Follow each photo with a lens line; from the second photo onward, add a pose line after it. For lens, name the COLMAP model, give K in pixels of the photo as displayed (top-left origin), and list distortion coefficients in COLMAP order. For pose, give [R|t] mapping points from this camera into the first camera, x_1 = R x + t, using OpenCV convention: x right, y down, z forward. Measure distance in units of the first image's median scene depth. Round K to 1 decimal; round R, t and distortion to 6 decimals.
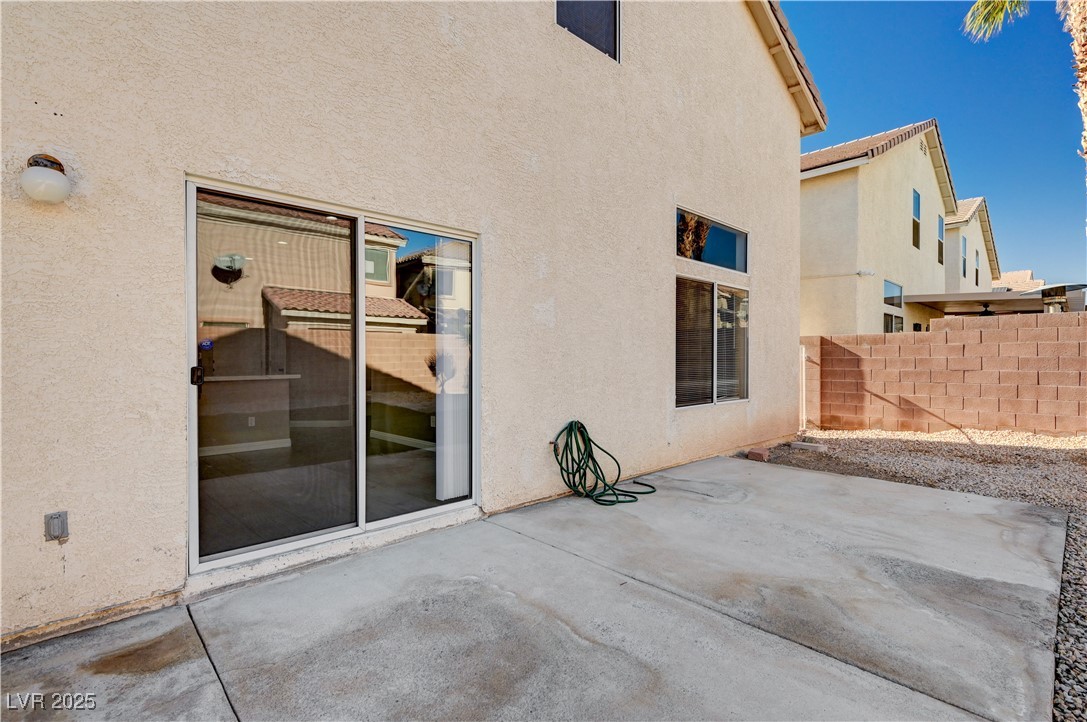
lens RADIAL K [[518.1, 0, 543.3], [0, 518.1, 366.5], [0, 0, 1]] dist [0.004066, 0.001433]
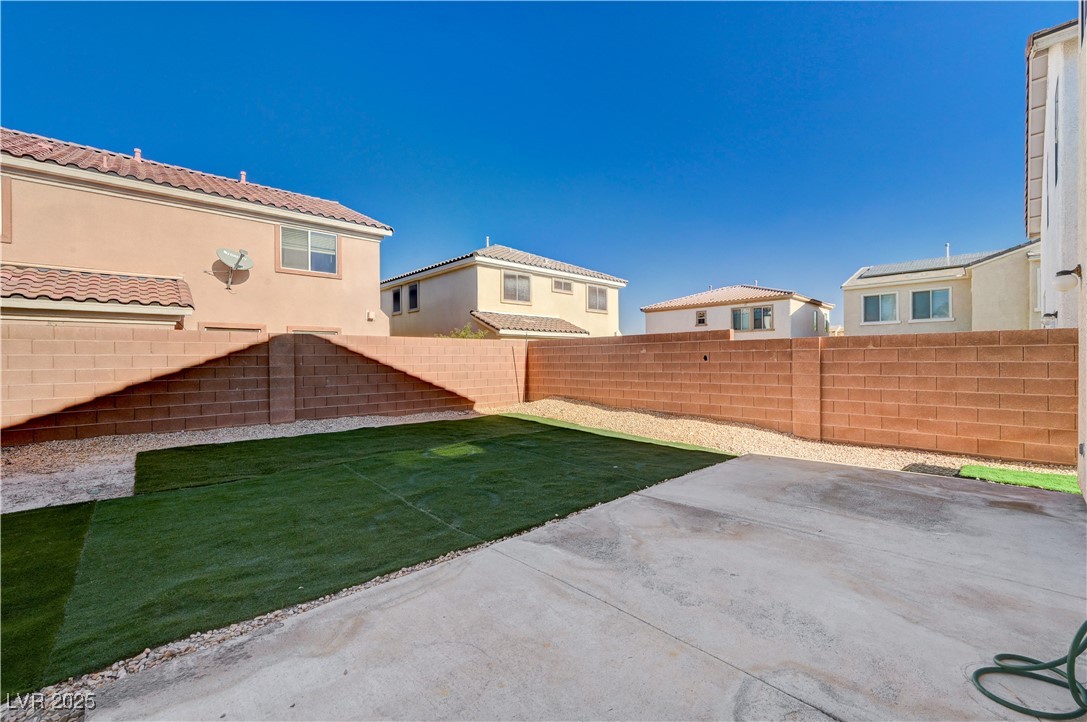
lens RADIAL K [[465.1, 0, 541.8], [0, 465.1, 361.5], [0, 0, 1]] dist [-0.001631, 0.000918]
pose [[-0.999934, 0.011228, 0.002619, 0.621028], [0.011275, 0.999768, 0.018361, -0.044701], [-0.002412, 0.018389, -0.999828, 1.561468]]
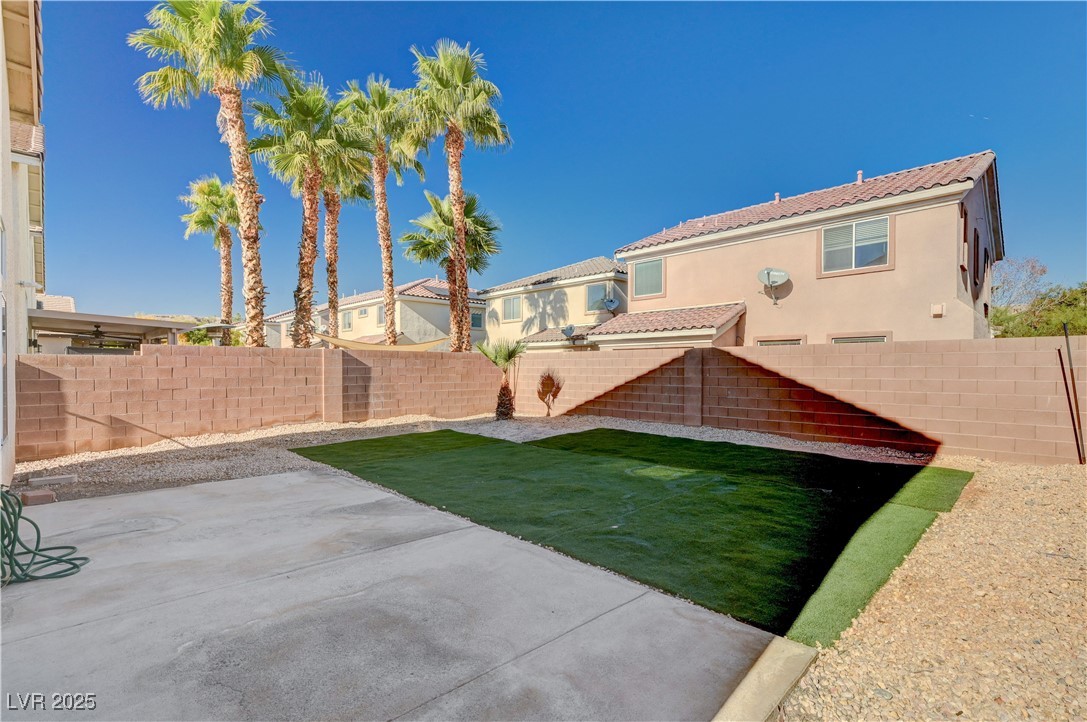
lens RADIAL K [[503.9, 0, 563.0], [0, 503.9, 375.5], [0, 0, 1]] dist [0.004515, 0.001376]
pose [[-0.023212, -0.012589, 0.999651, -0.747137], [0.015945, 0.999789, 0.012961, -0.049327], [-0.999603, 0.016240, -0.023006, 0.251615]]
